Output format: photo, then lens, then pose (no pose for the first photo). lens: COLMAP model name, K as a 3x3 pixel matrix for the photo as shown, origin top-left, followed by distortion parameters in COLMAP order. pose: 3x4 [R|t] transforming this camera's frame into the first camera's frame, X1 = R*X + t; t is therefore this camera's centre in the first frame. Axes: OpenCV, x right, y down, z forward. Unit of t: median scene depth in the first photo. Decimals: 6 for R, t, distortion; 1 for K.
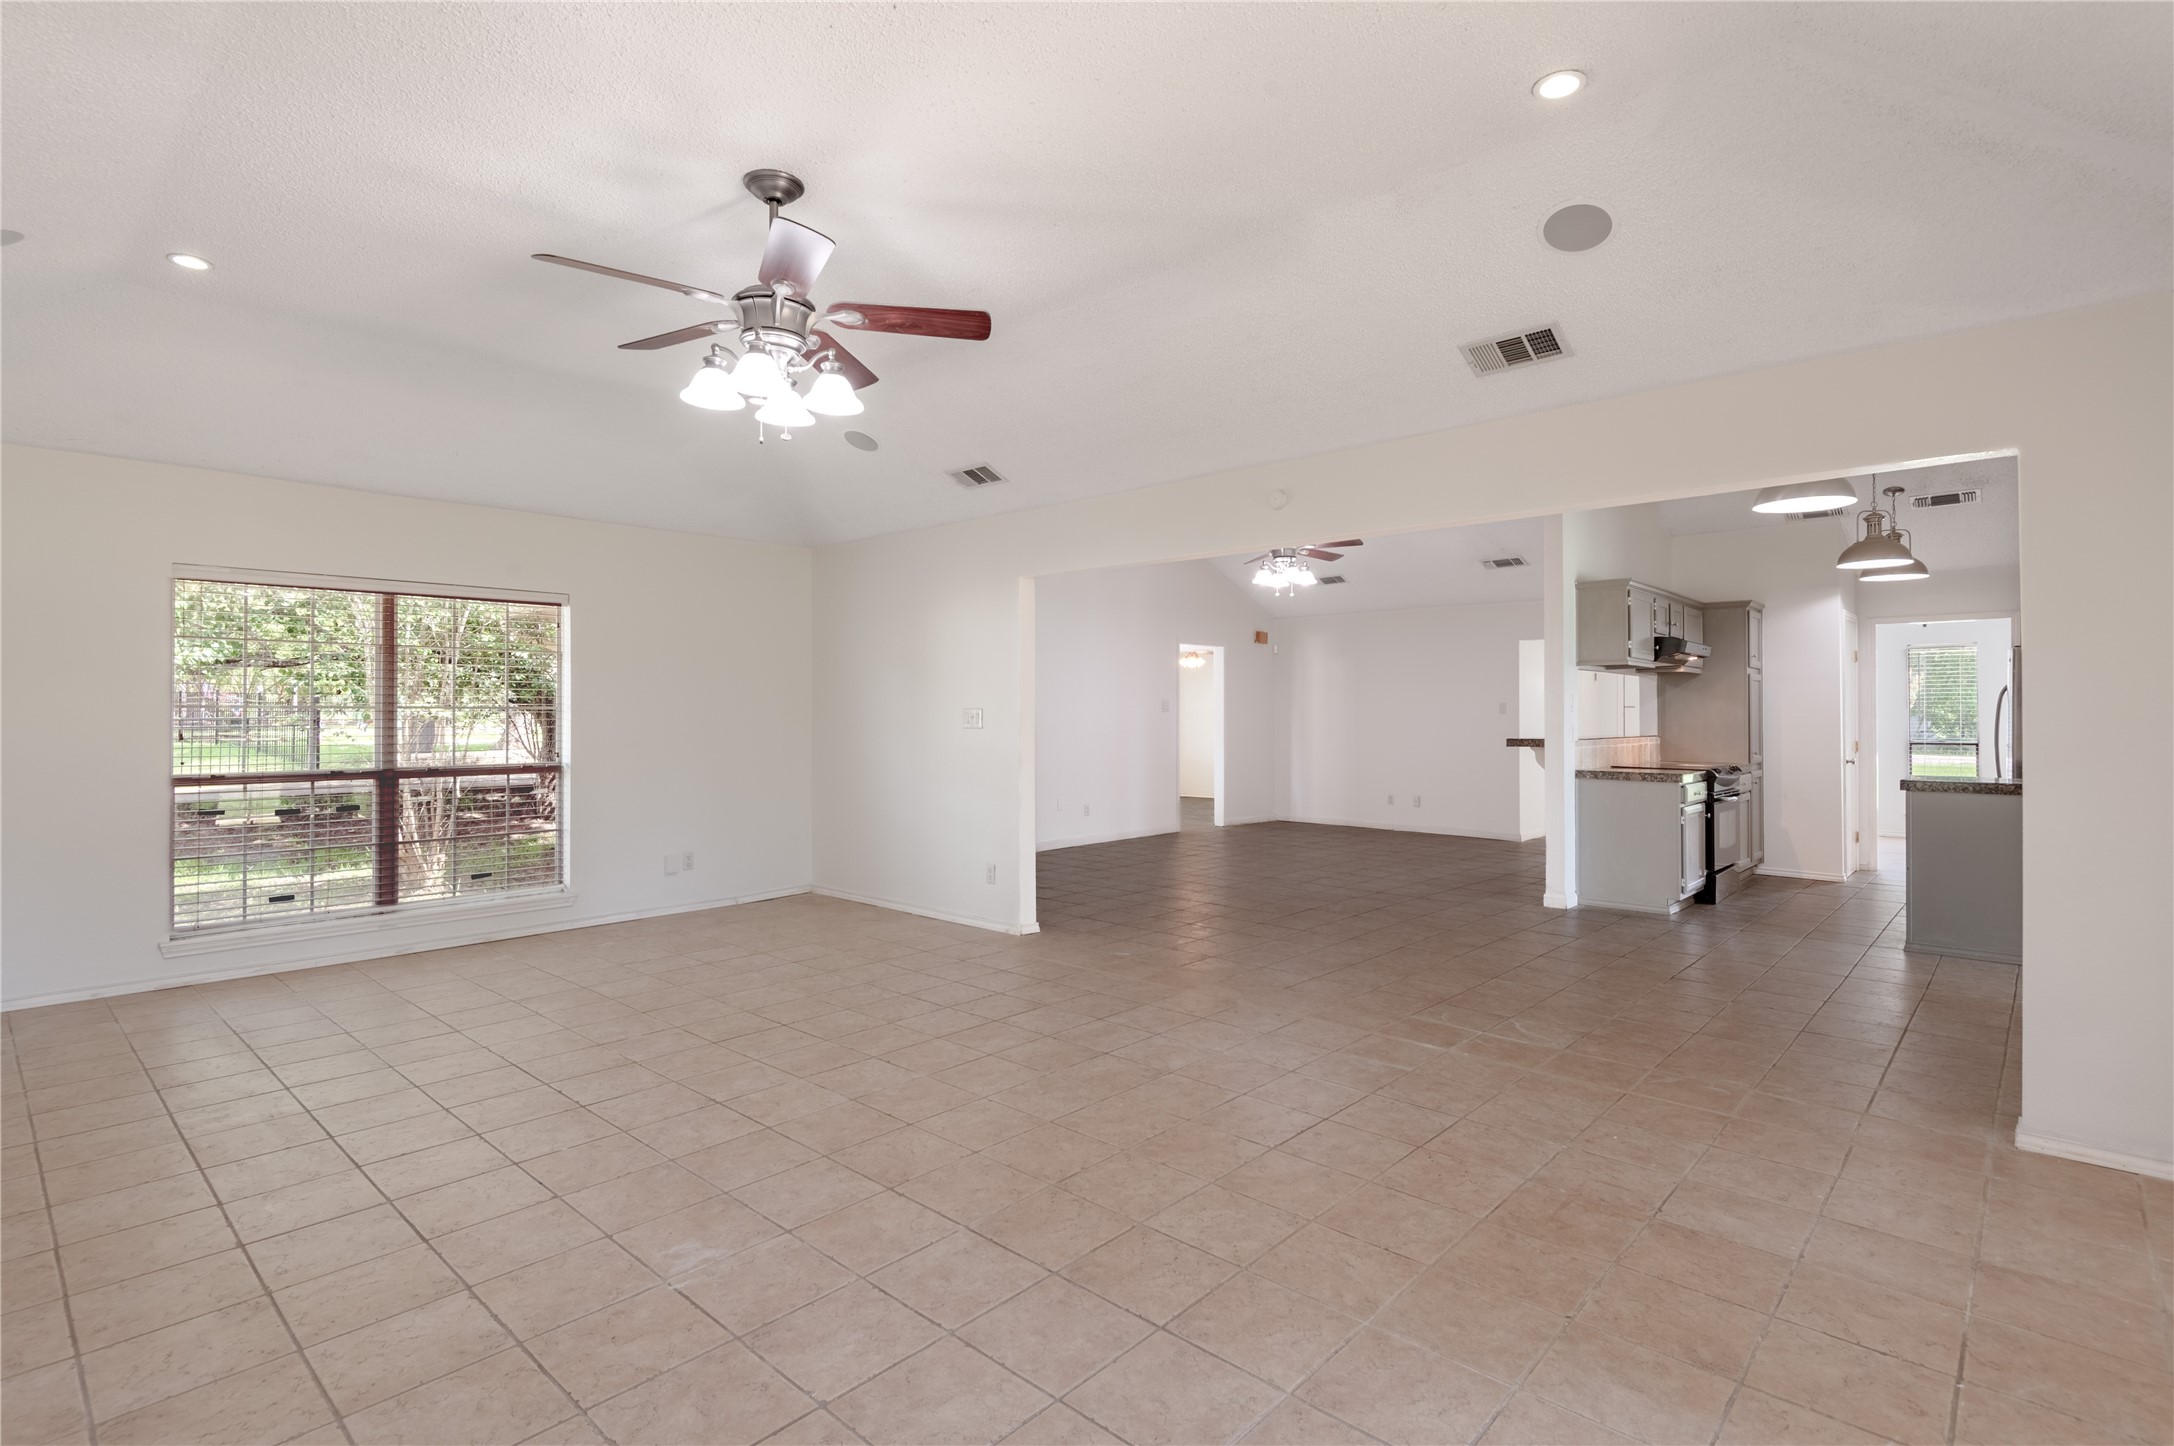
lens RADIAL K [[1033.9, 0, 1086.0], [0, 1033.9, 719.0], [0, 0, 1]] dist [0.040198, -0.015766]
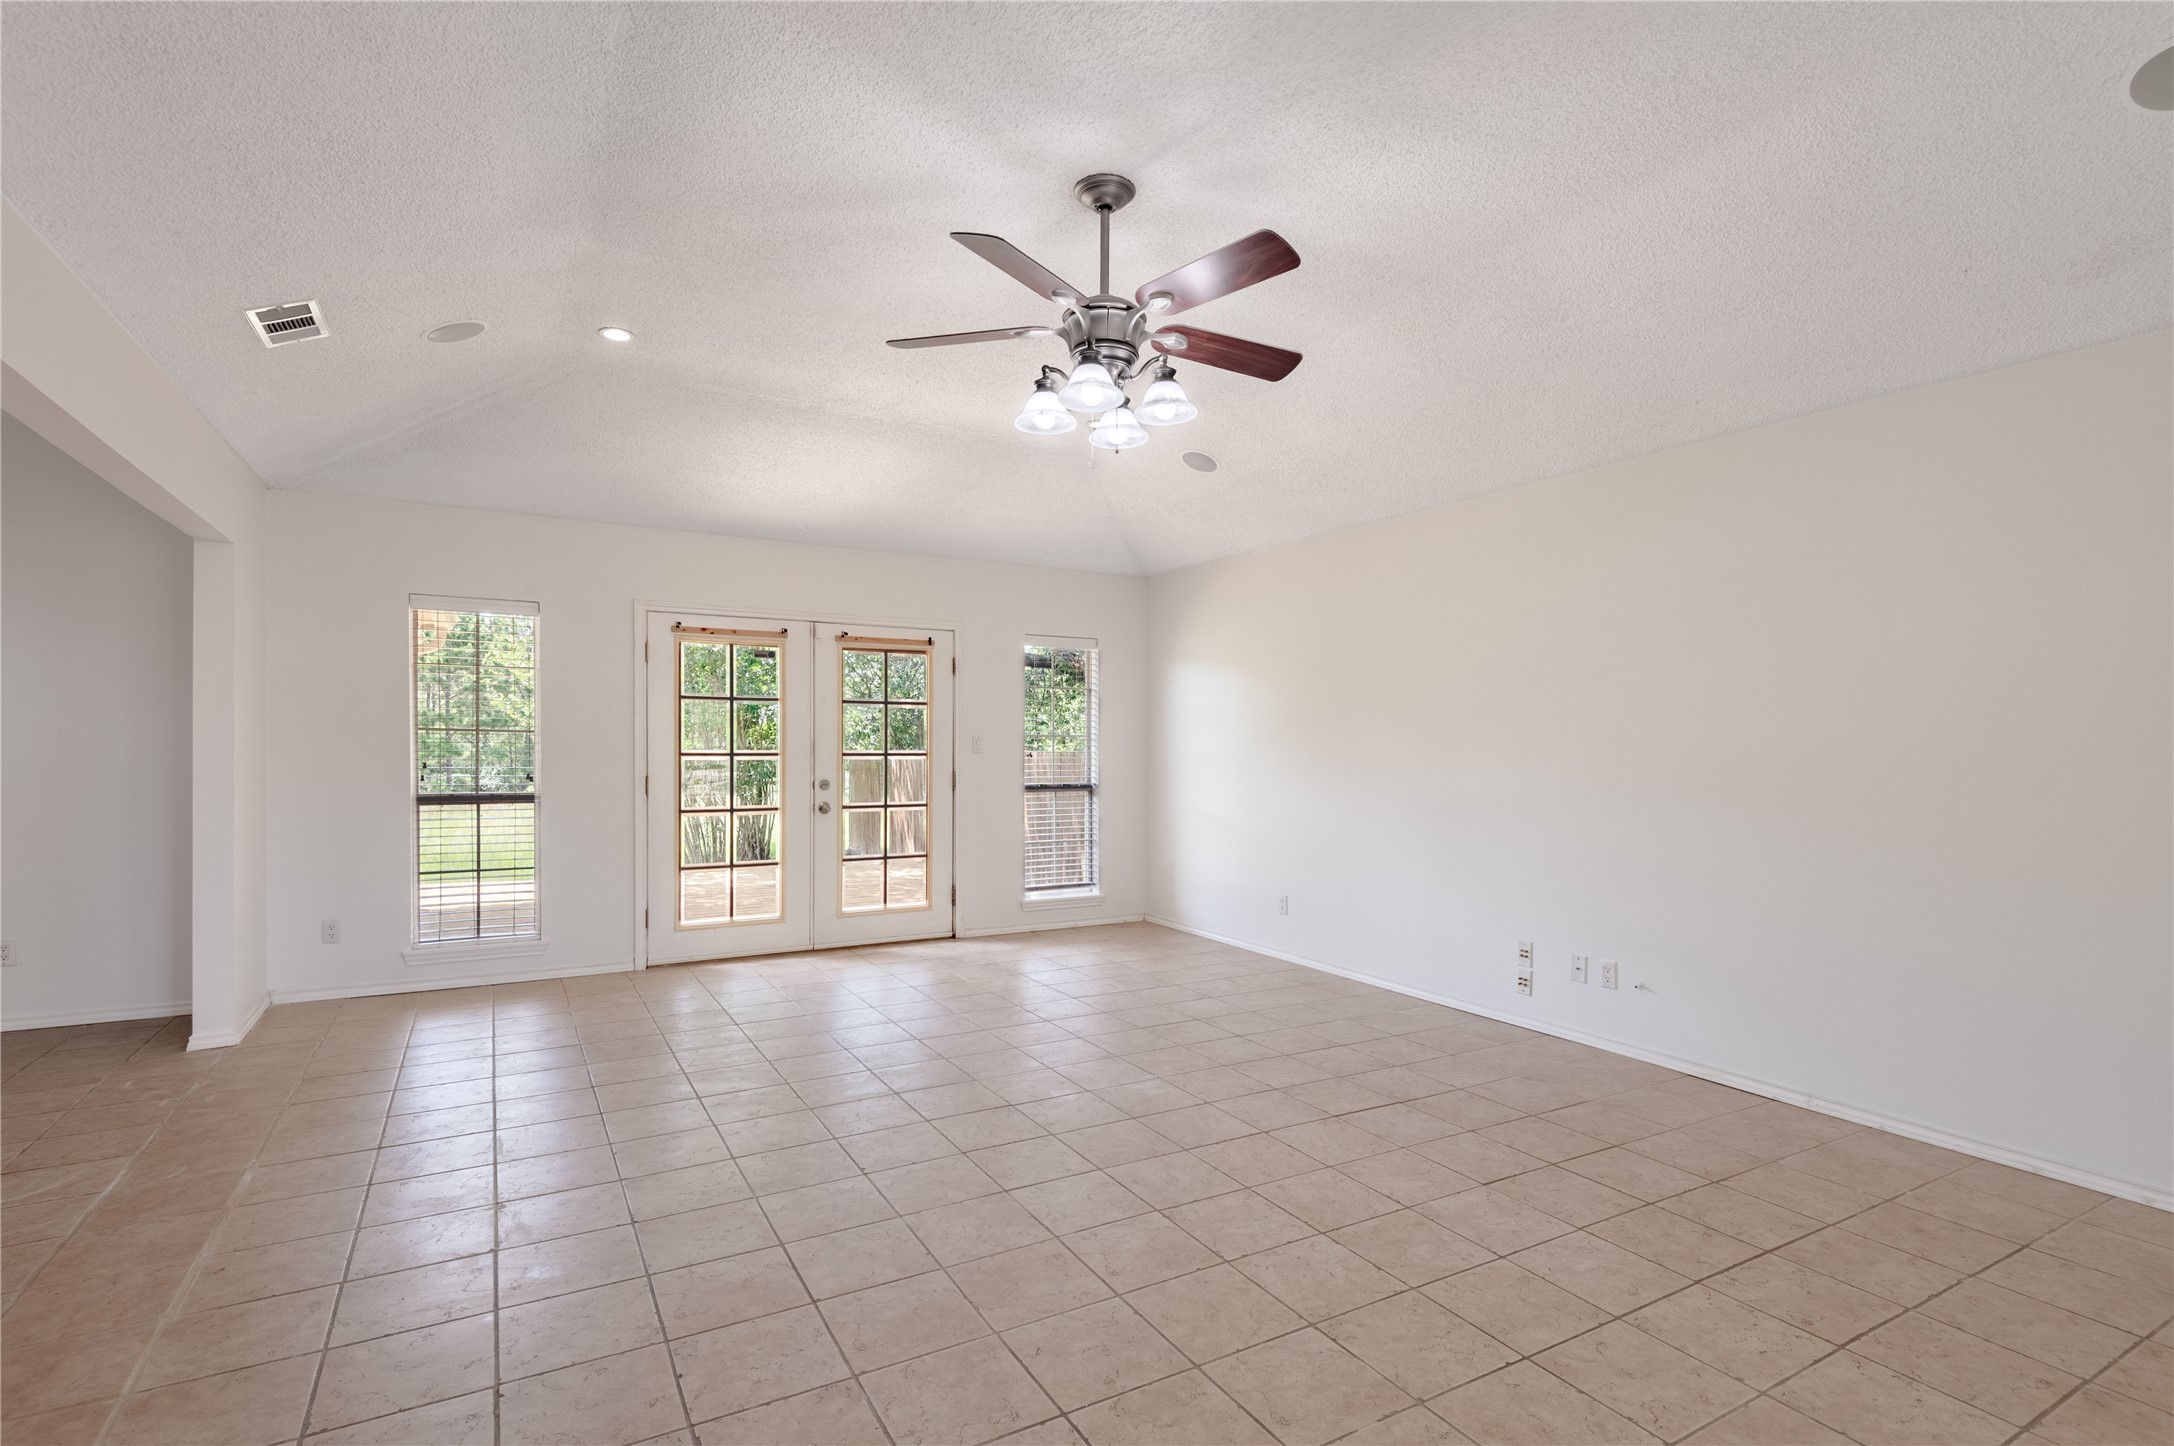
lens RADIAL K [[1028.5, 0, 1086.3], [0, 1028.5, 752.2], [0, 0, 1]] dist [0.034524, -0.022904]
pose [[-0.950739, -0.009869, 0.309837, -0.456429], [-0.004921, 0.999848, 0.016748, -0.003652], [-0.309955, 0.014398, -0.950642, 1.488659]]
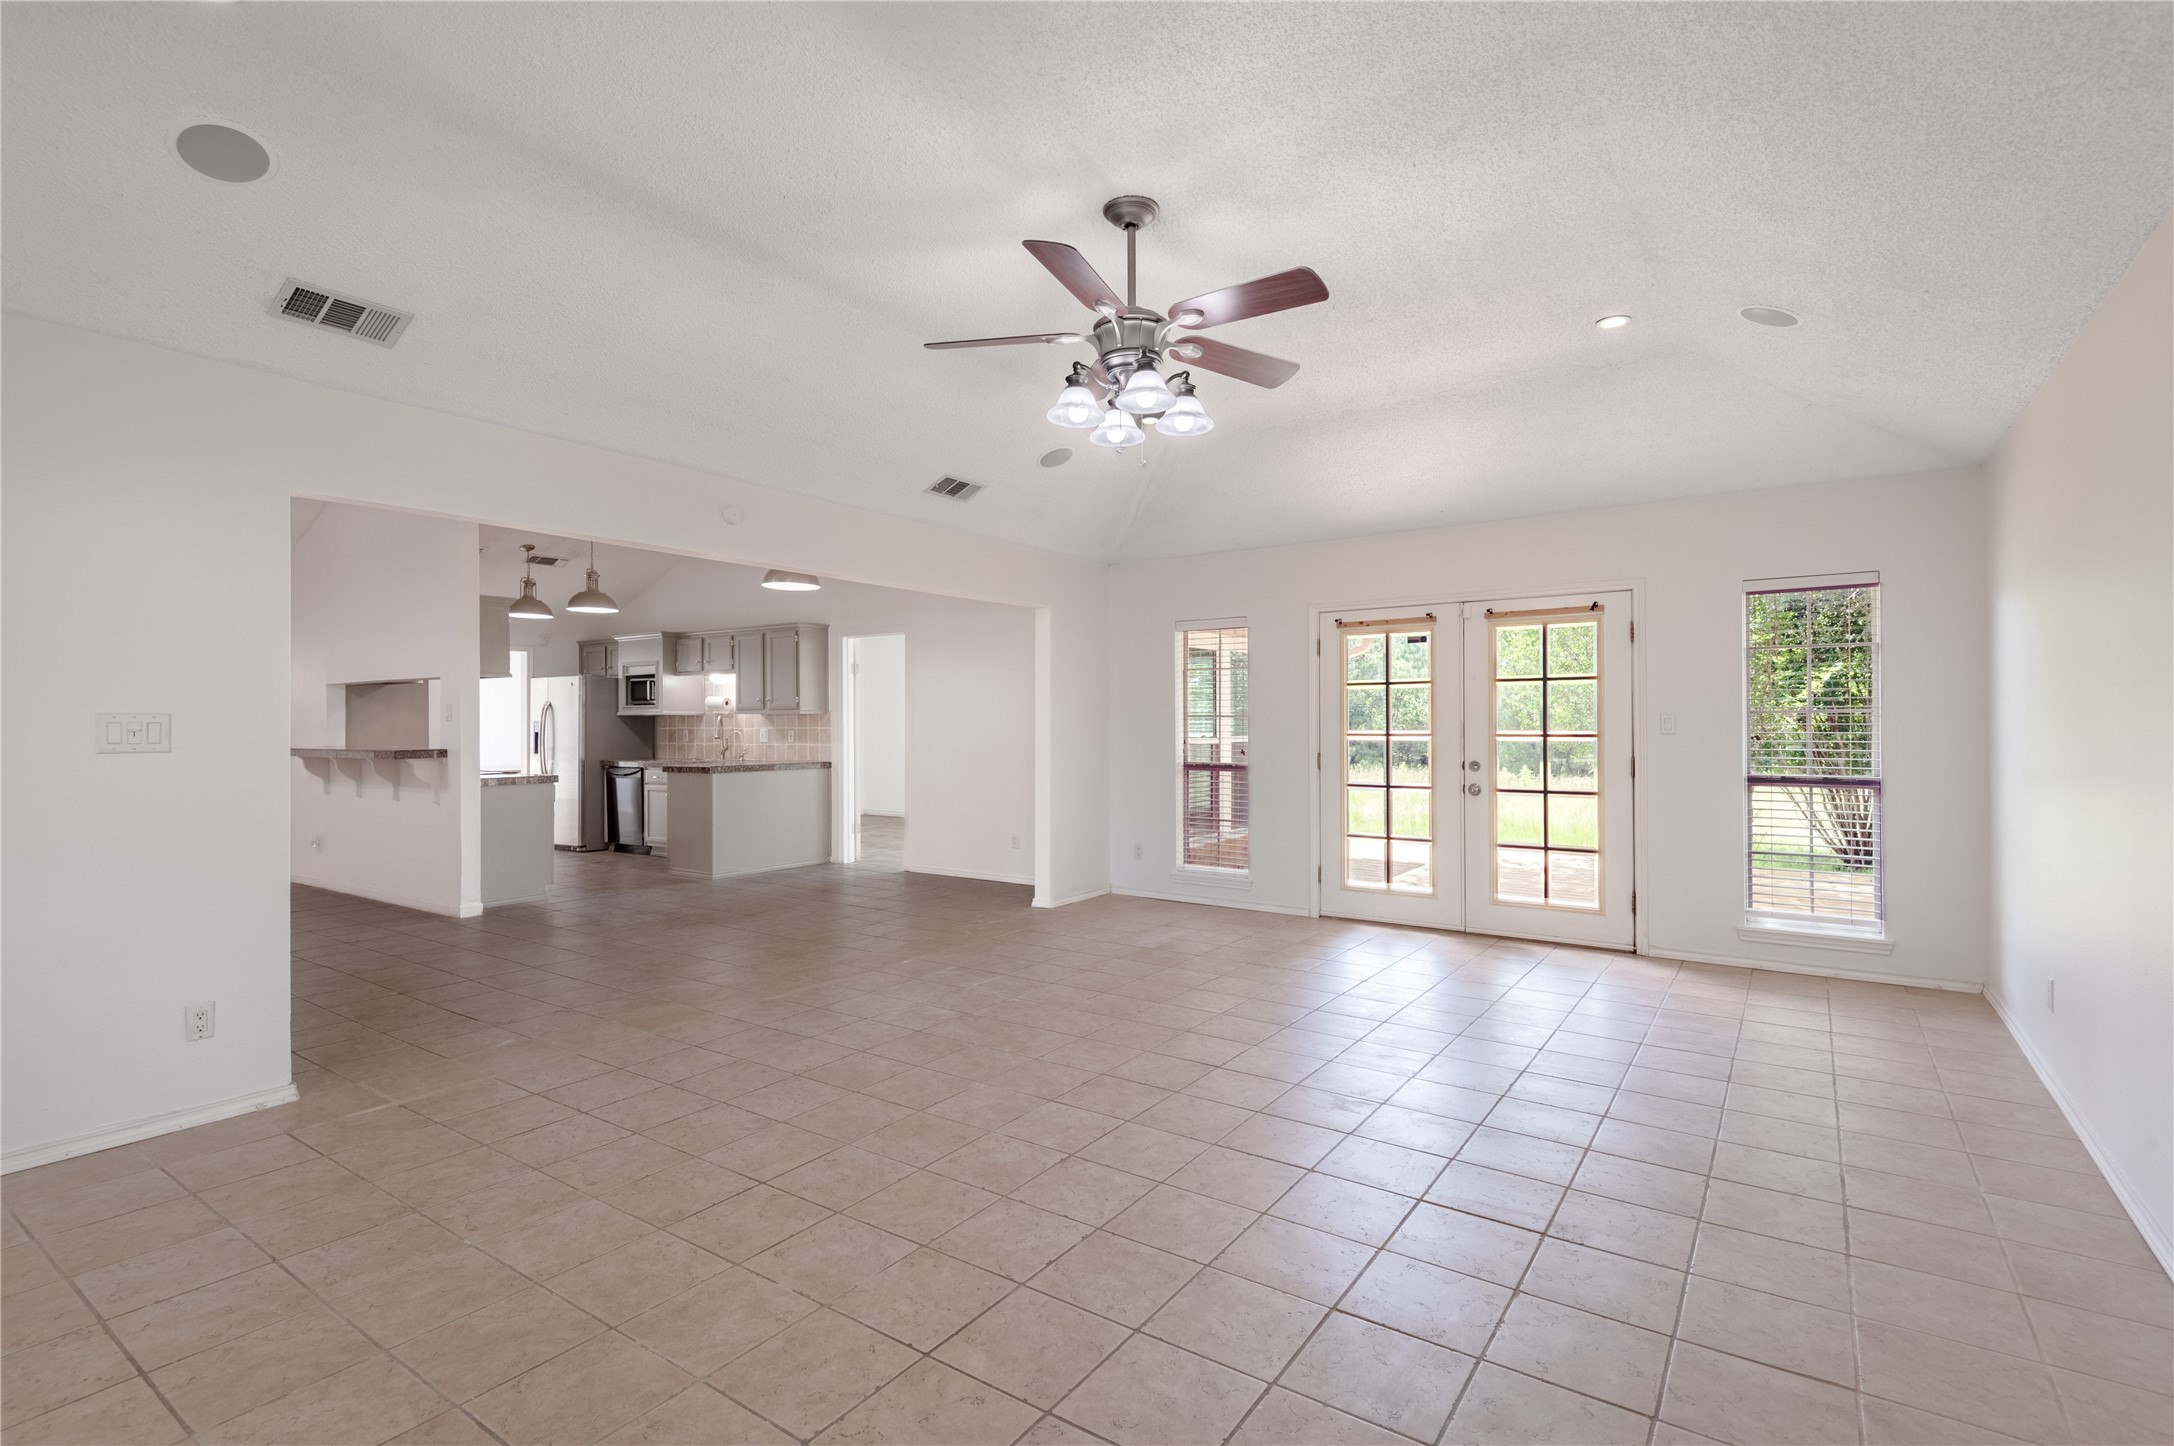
lens RADIAL K [[1015.2, 0, 1093.7], [0, 1015.2, 719.9], [0, 0, 1]] dist [0.038787, -0.023403]
pose [[-0.131802, 0.003026, 0.991271, -1.012661], [0.011019, 0.999938, -0.001587, 0.000888], [-0.991215, 0.010714, -0.131828, 0.912053]]
